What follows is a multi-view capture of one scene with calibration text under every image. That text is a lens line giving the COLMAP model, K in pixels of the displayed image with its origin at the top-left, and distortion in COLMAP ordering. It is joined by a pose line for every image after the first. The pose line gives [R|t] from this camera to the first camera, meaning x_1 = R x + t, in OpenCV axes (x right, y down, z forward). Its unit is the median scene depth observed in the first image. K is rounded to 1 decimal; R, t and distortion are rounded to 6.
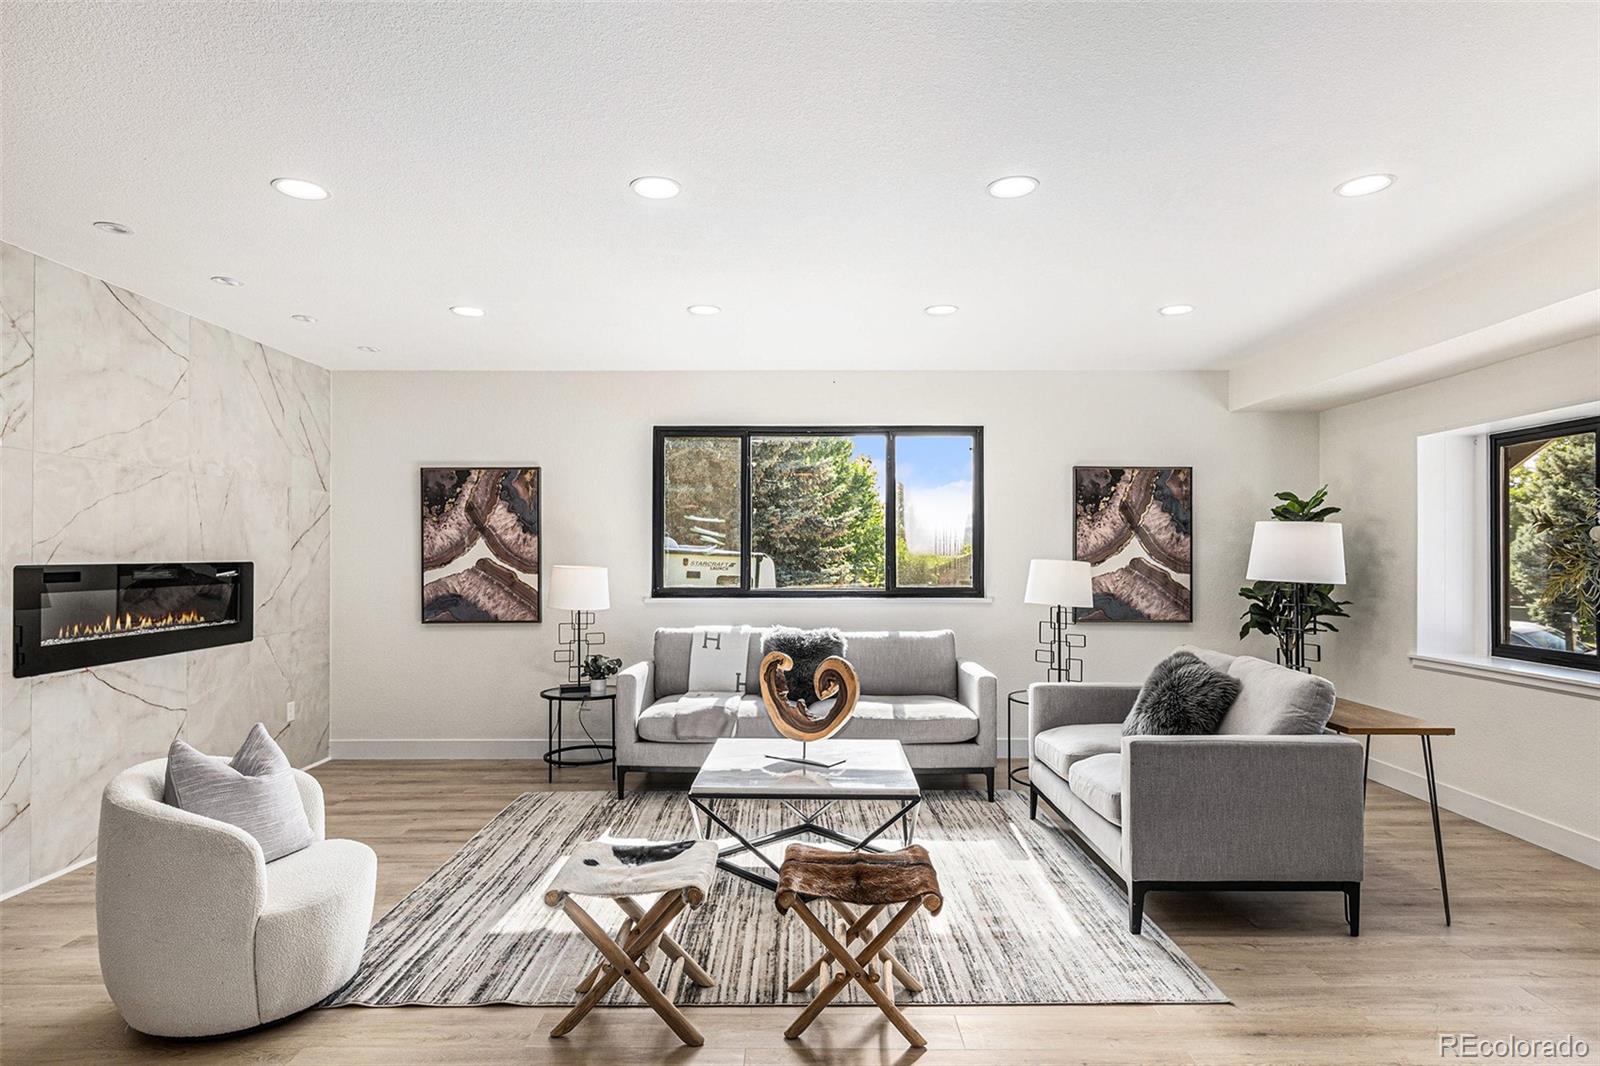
lens RADIAL K [[865.1, 0, 804.5], [0, 865.1, 544.2], [0, 0, 1]] dist [-0.007170, 0.001977]
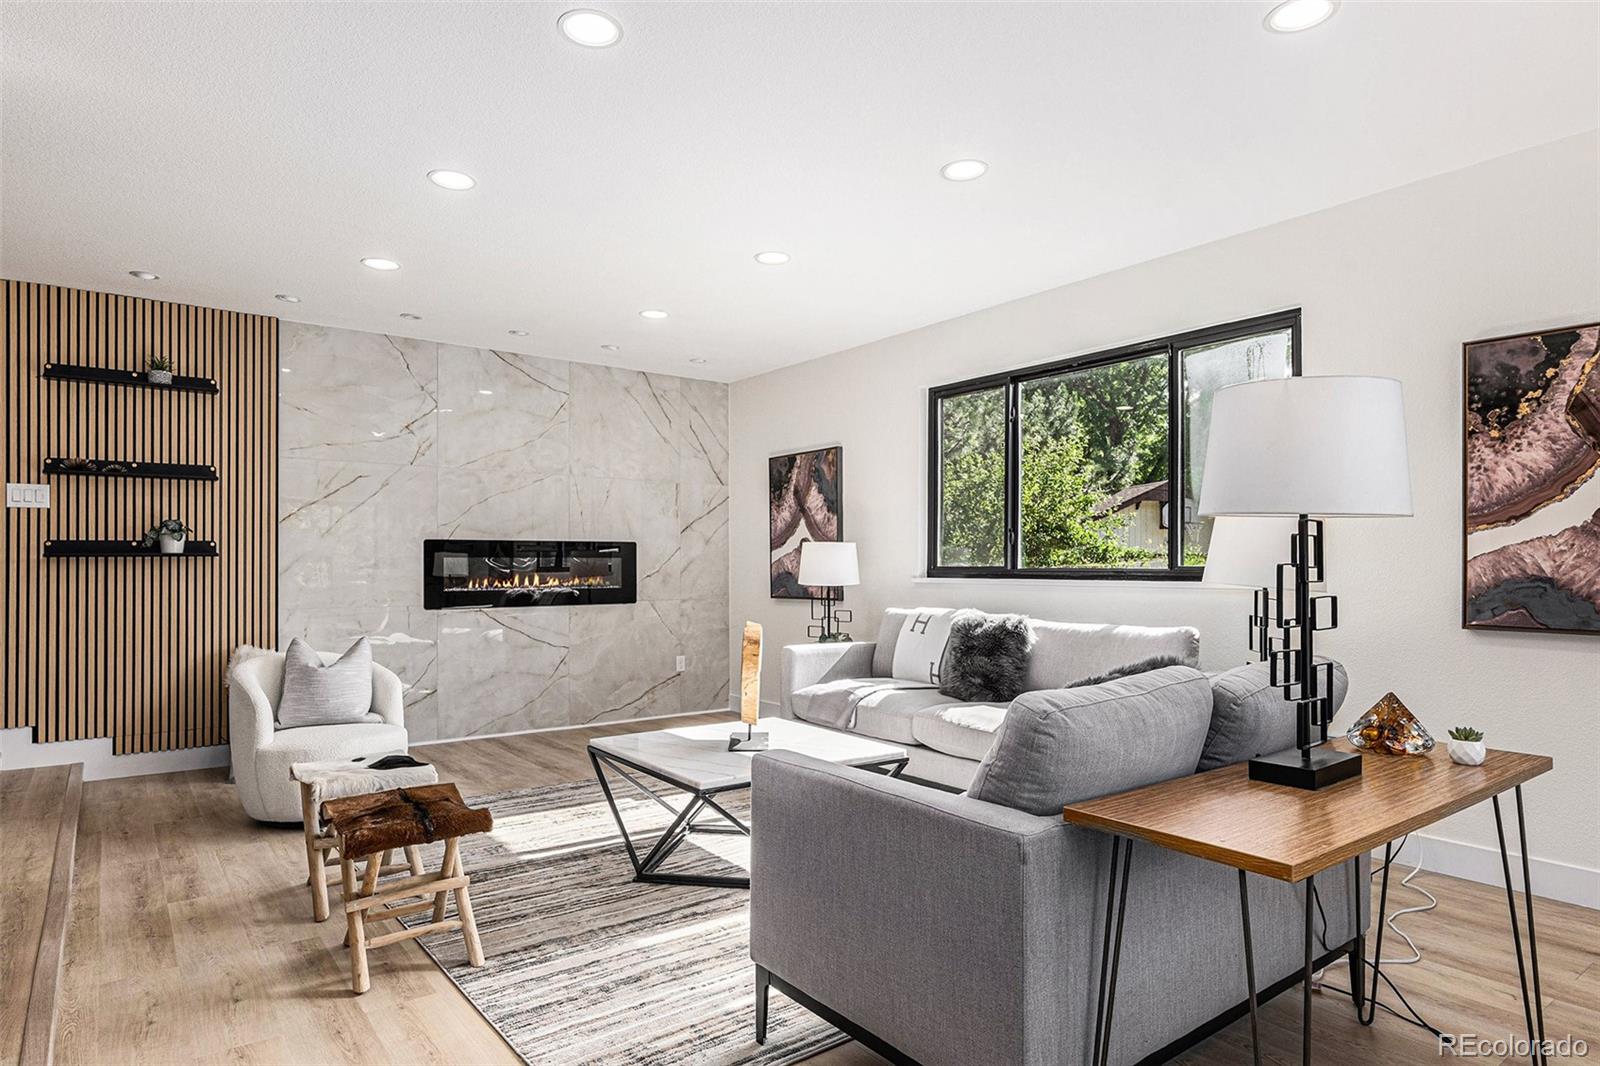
lens RADIAL K [[912.2, 0, 792.3], [0, 912.2, 546.6], [0, 0, 1]] dist [-0.001925, 0.001323]
pose [[0.602249, -0.015966, -0.798149, 0.544315], [0.010616, 0.999872, -0.011991, 0.042733], [0.798238, -0.001252, 0.602341, 0.336199]]
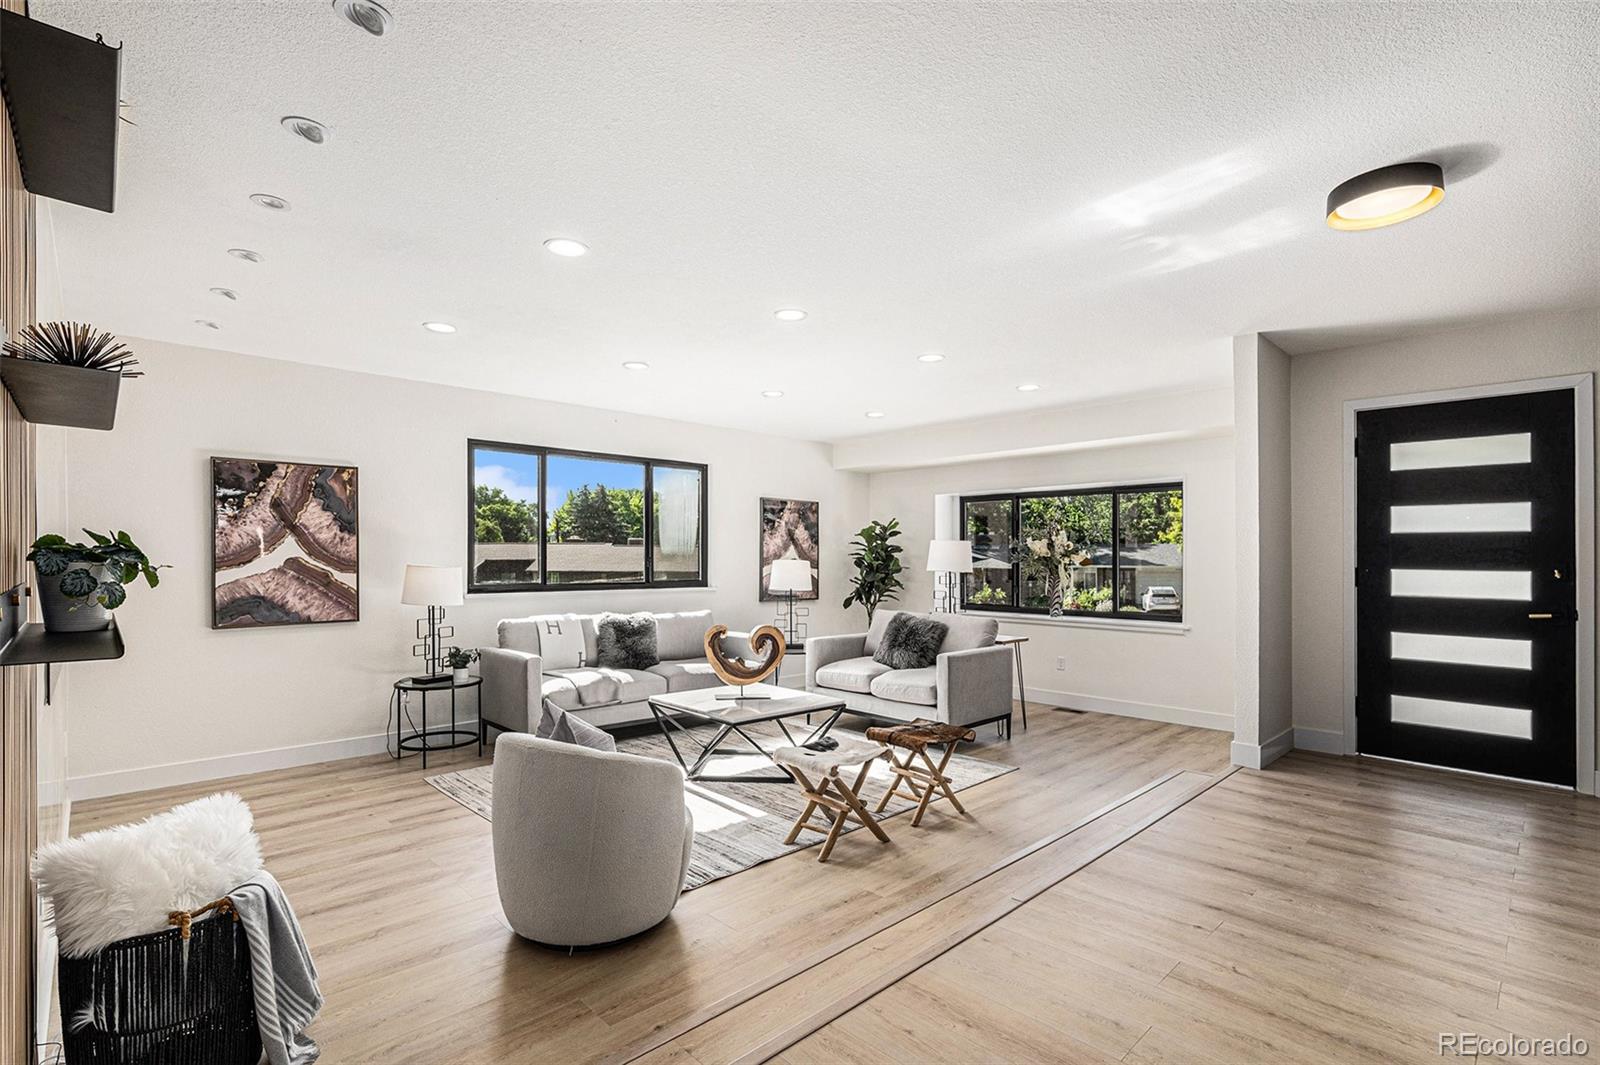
lens RADIAL K [[754.2, 0, 801.9], [0, 754.2, 543.7], [0, 0, 1]] dist [-0.018858, 0.002287]
pose [[0.723789, 0.017391, 0.689802, -0.569373], [-0.015288, 0.999841, -0.009166, 0.000157], [-0.689852, -0.003911, 0.723940, 0.011701]]
